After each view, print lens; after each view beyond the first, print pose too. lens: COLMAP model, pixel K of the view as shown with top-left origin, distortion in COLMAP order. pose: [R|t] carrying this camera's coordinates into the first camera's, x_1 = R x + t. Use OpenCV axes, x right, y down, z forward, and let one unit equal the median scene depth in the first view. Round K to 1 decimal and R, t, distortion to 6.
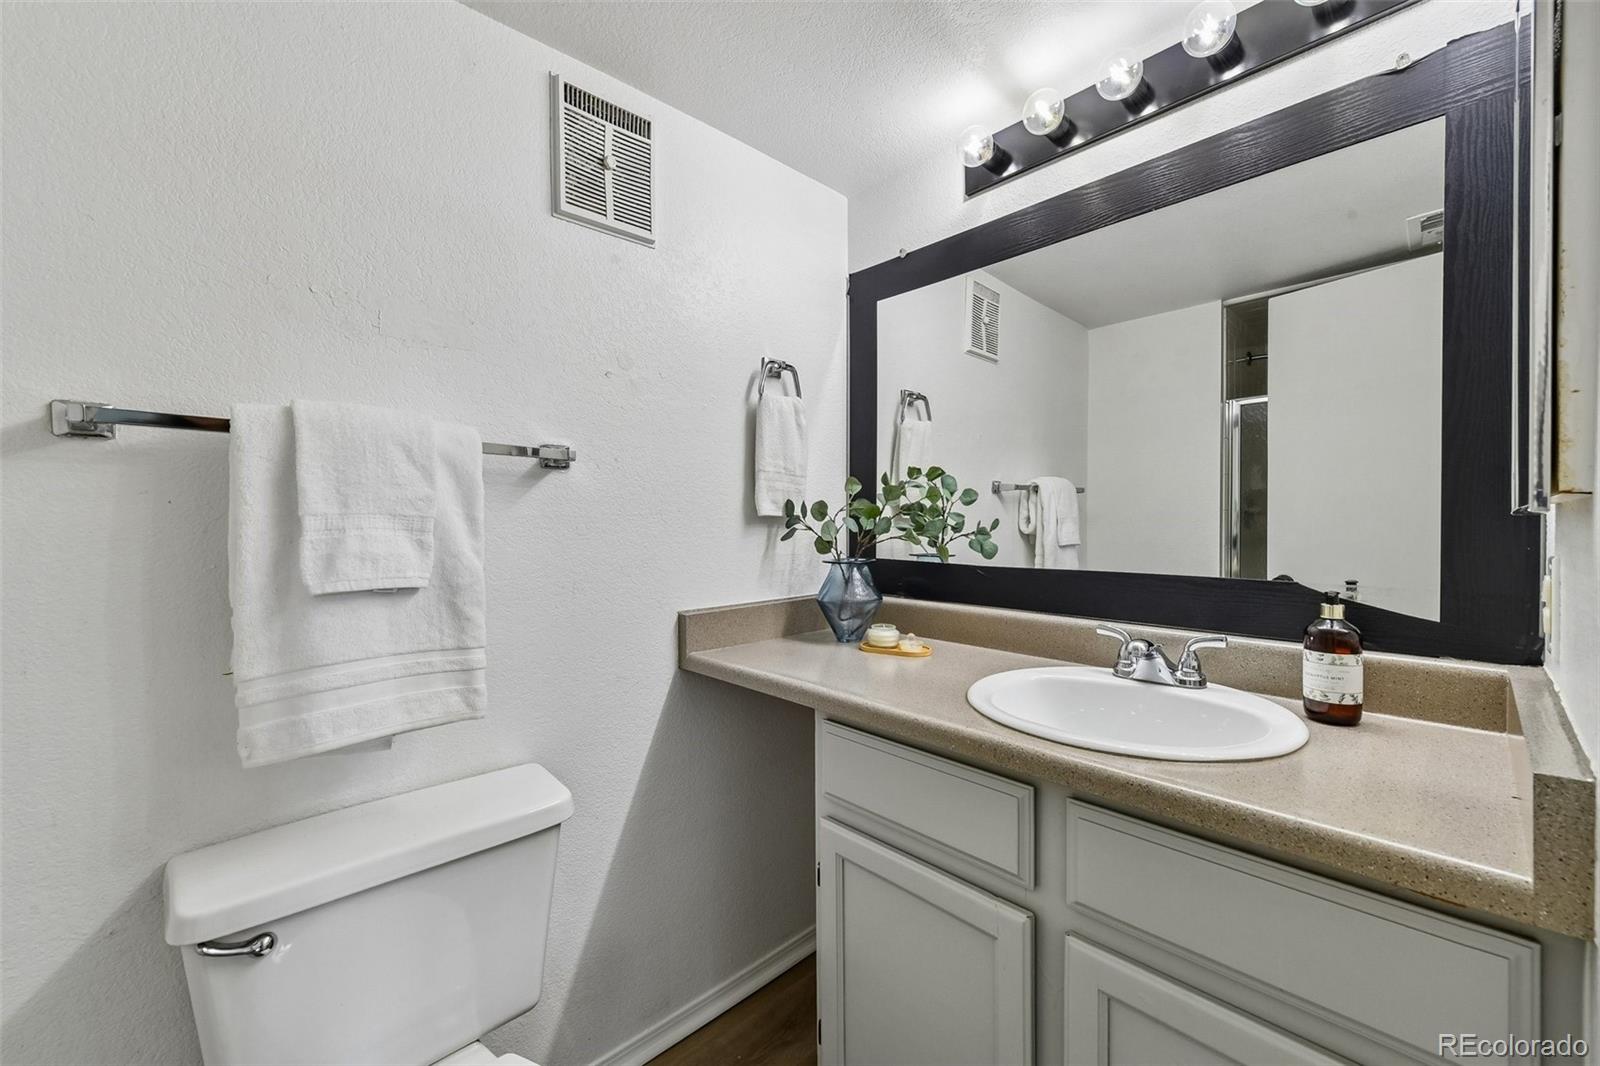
lens RADIAL K [[660.1, 0, 796.2], [0, 660.1, 526.8], [0, 0, 1]] dist [0.029438, -0.000163]
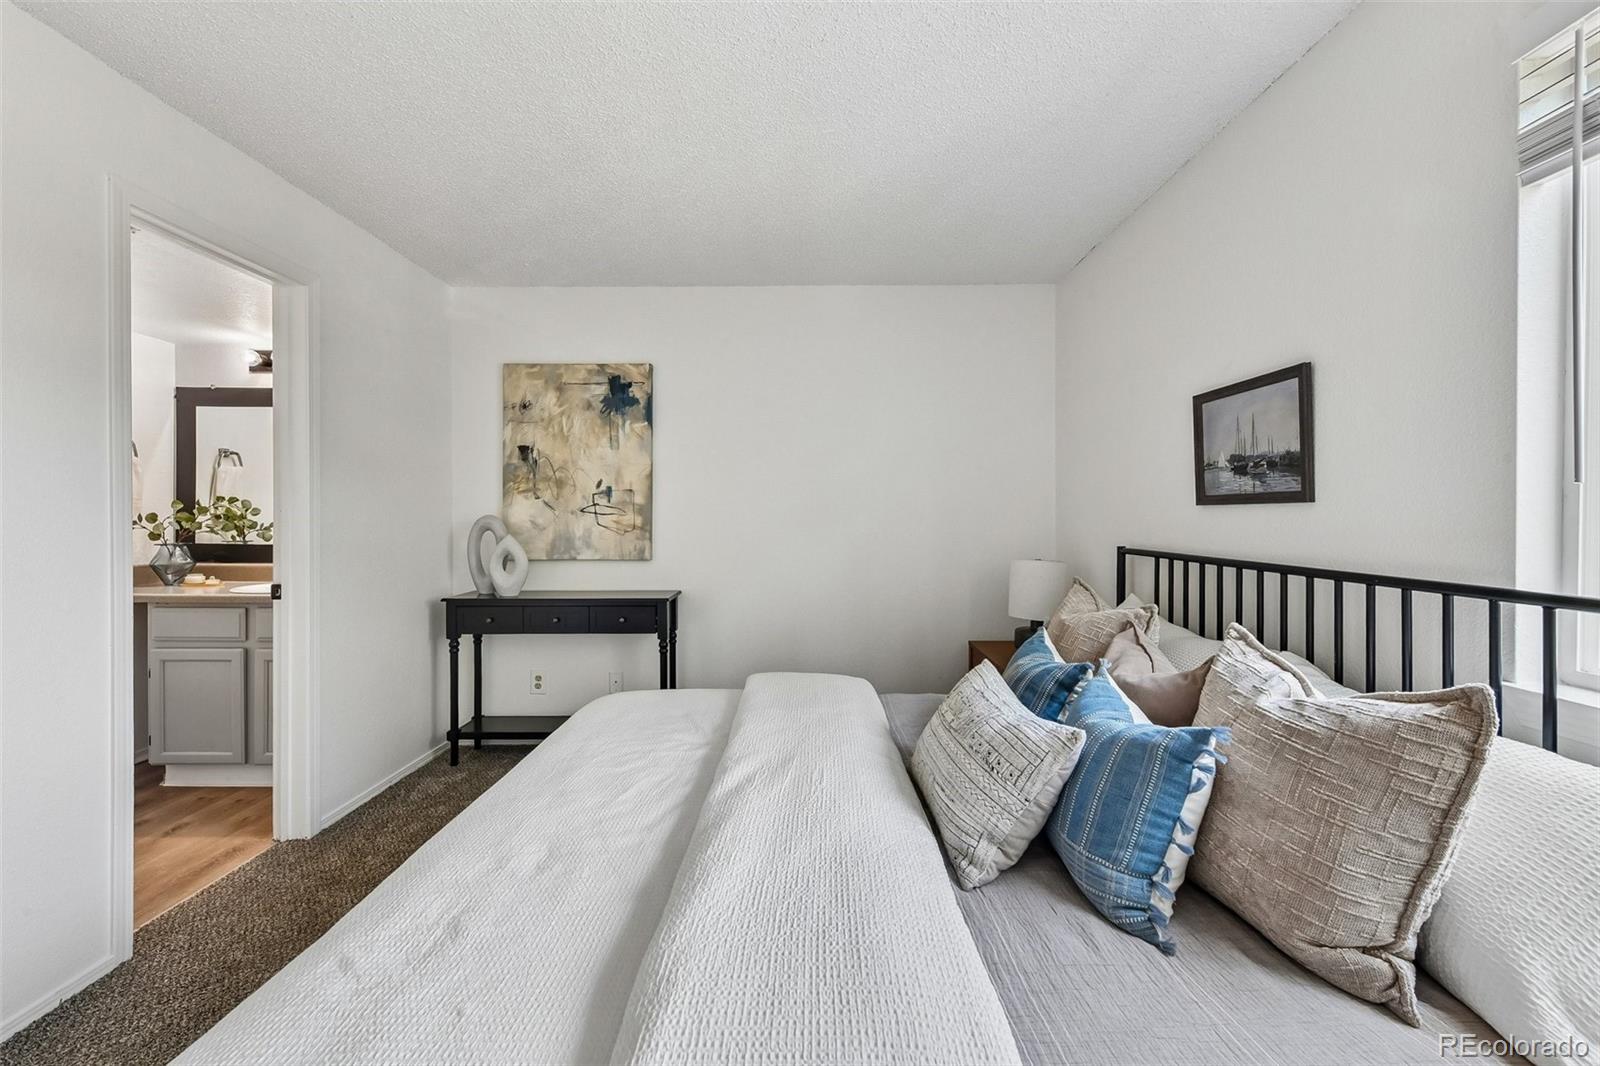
lens RADIAL K [[638.0, 0, 808.5], [0, 638.0, 520.4], [0, 0, 1]] dist [0.009225, -0.001383]
pose [[0.672173, 0.005117, 0.740376, -0.038622], [-0.006126, 0.999980, -0.001350, -0.016138], [-0.740368, -0.003628, 0.672191, -0.983905]]
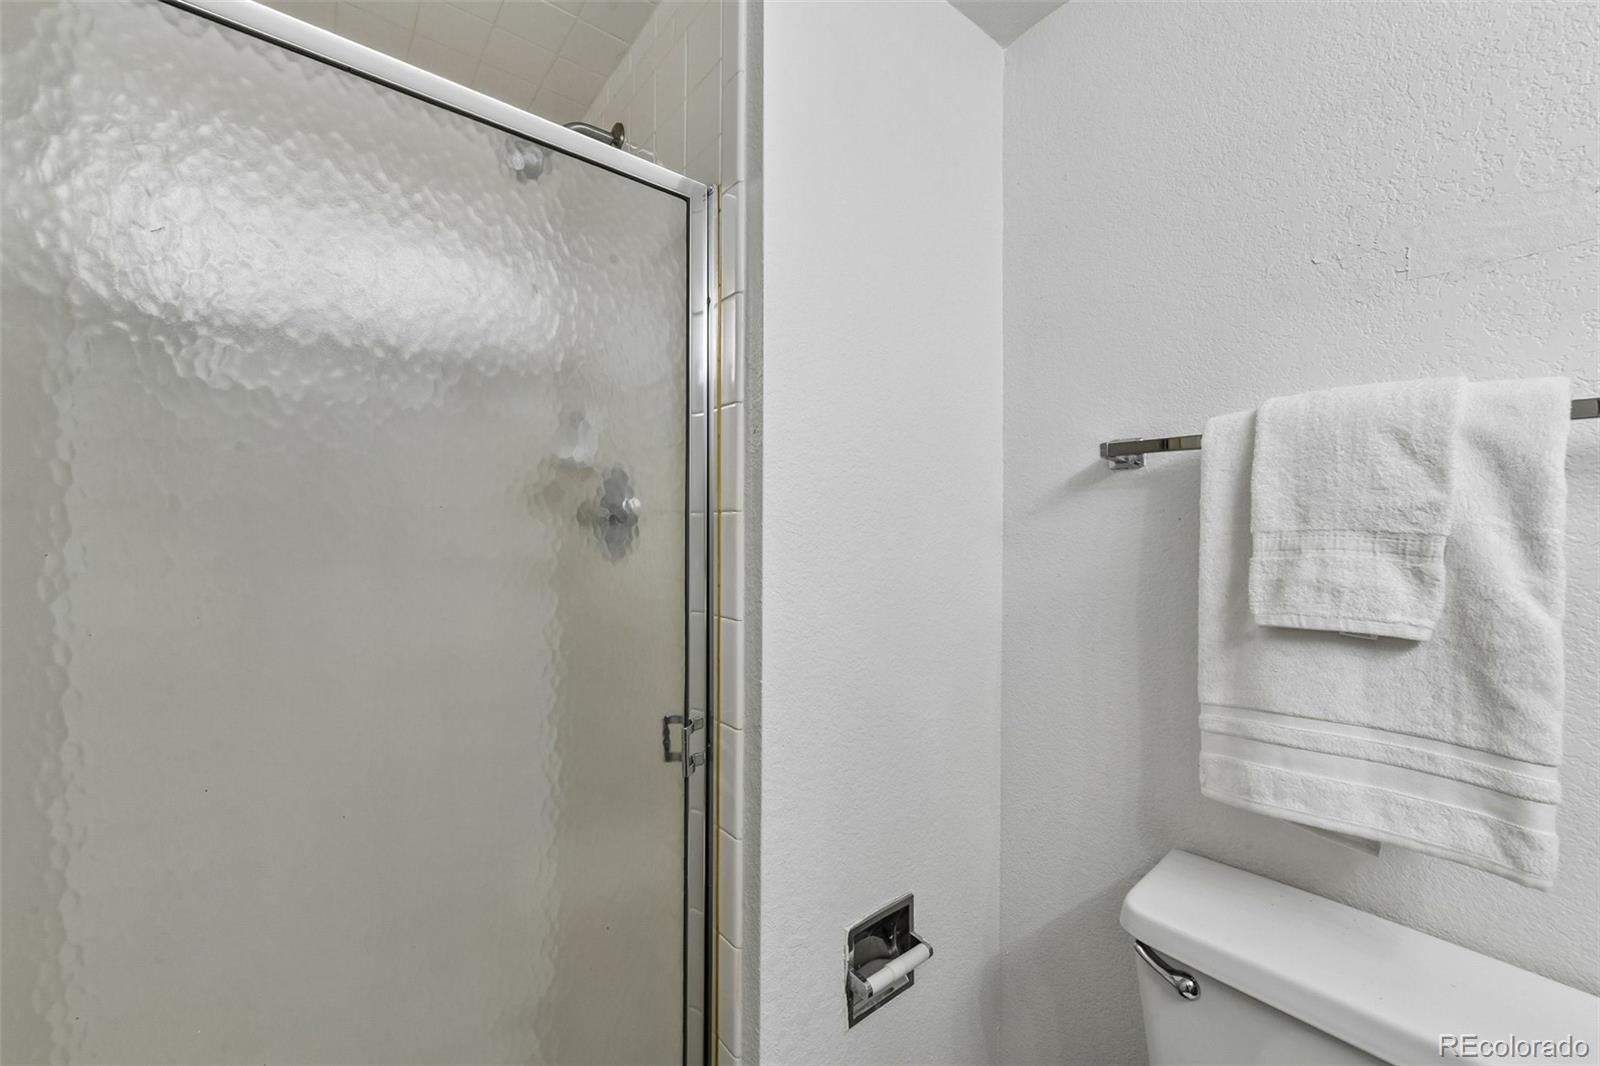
lens RADIAL K [[638.0, 0, 801.2], [0, 638.0, 529.3], [0, 0, 1]] dist [0.009225, -0.001383]
pose [[-0.060970, 0.002166, -0.998137, 0.129035], [-0.005360, 0.999983, 0.002497, -0.019922], [0.998125, 0.005502, -0.060958, 0.462133]]
